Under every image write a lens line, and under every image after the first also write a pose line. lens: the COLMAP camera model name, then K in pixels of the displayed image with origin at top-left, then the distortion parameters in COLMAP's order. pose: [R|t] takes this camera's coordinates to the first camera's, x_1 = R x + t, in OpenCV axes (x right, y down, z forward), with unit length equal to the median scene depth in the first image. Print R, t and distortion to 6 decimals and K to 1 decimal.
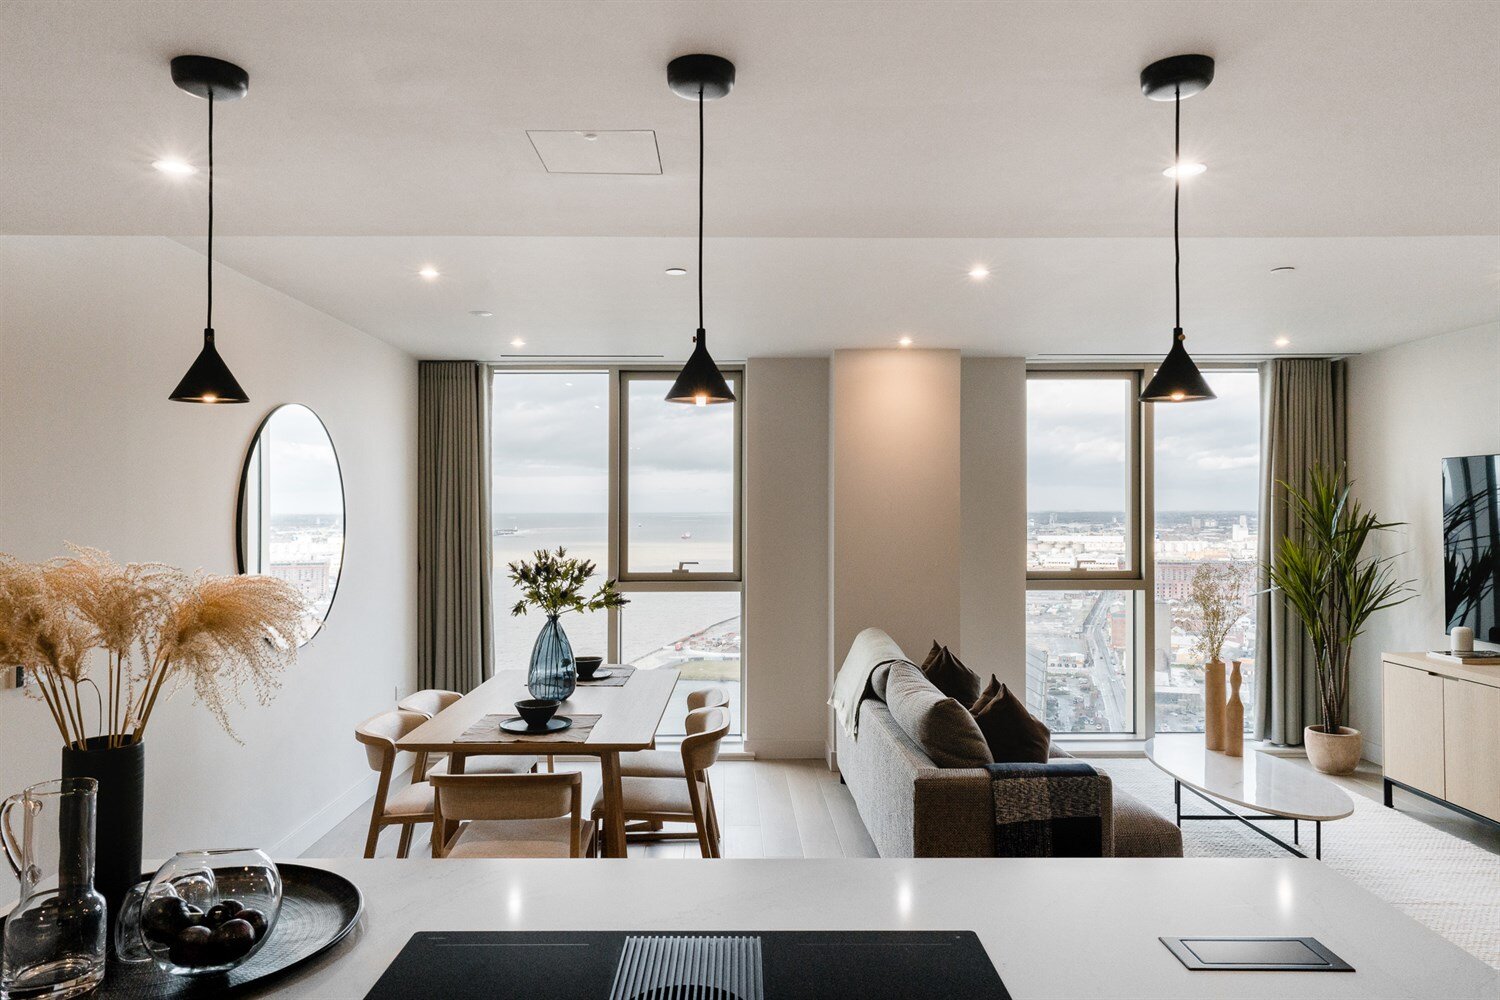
lens RADIAL K [[1011.2, 0, 750.0], [0, 1011.2, 500.0], [0, 0, 1]] dist [-0.005734, 0.000676]
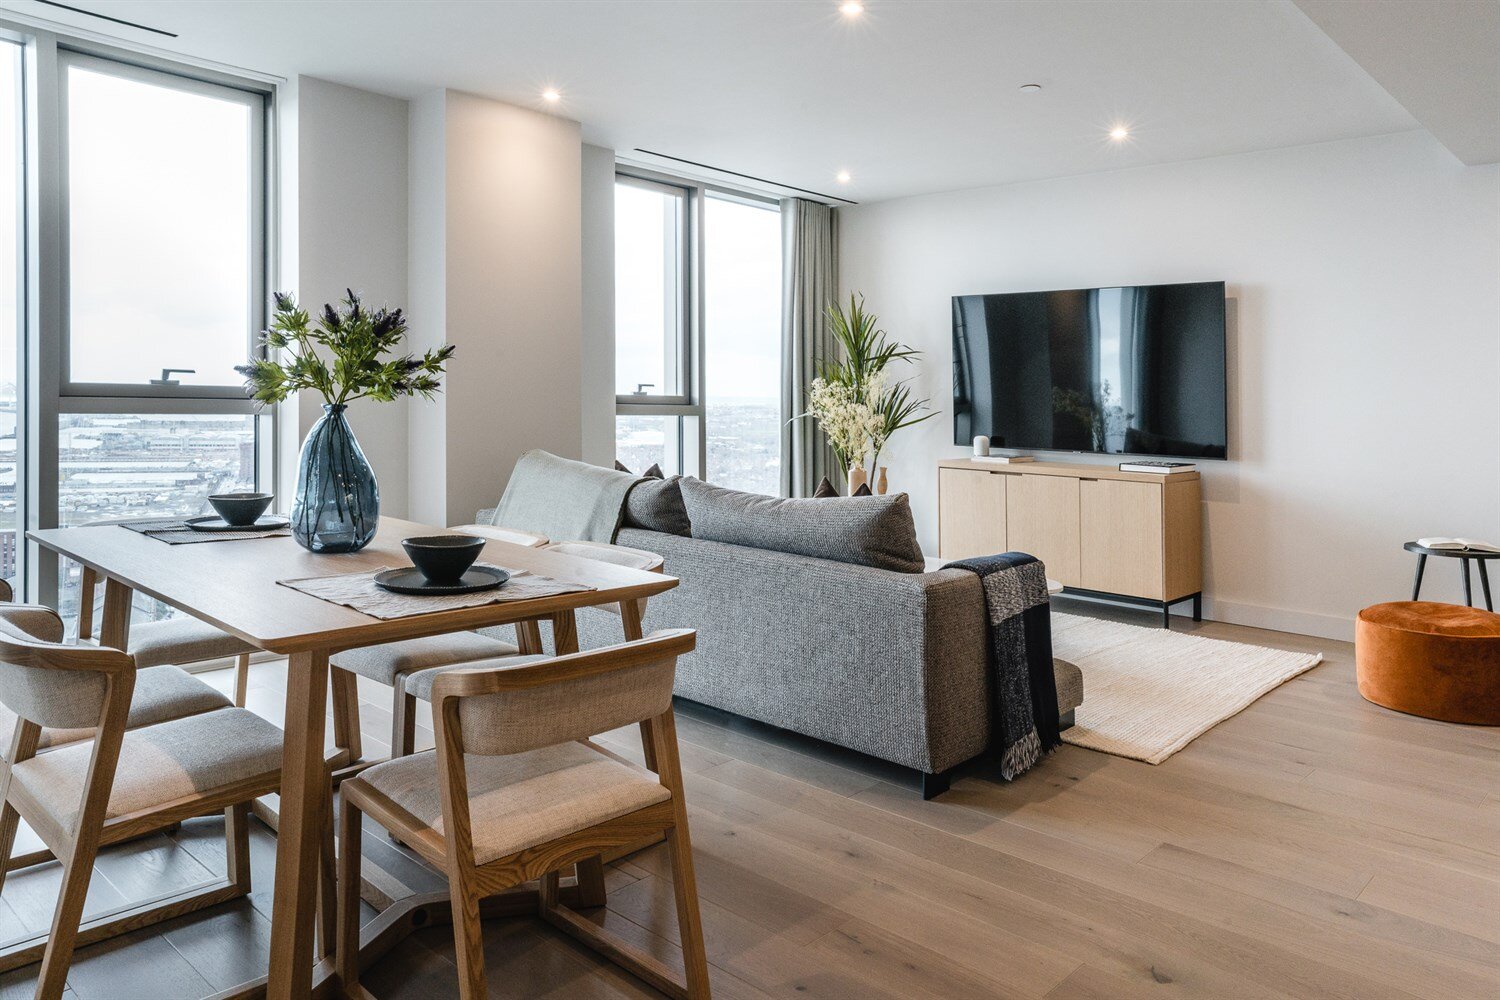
lens RADIAL K [[1042.7, 0, 754.6], [0, 1042.7, 399.9], [0, 0, 1]] dist [0.002215, 0.001322]
pose [[0.691190, 0.016422, 0.722486, -0.288852], [-0.031632, 0.999471, 0.007543, 0.064338], [-0.721980, -0.028068, 0.691344, 0.271936]]
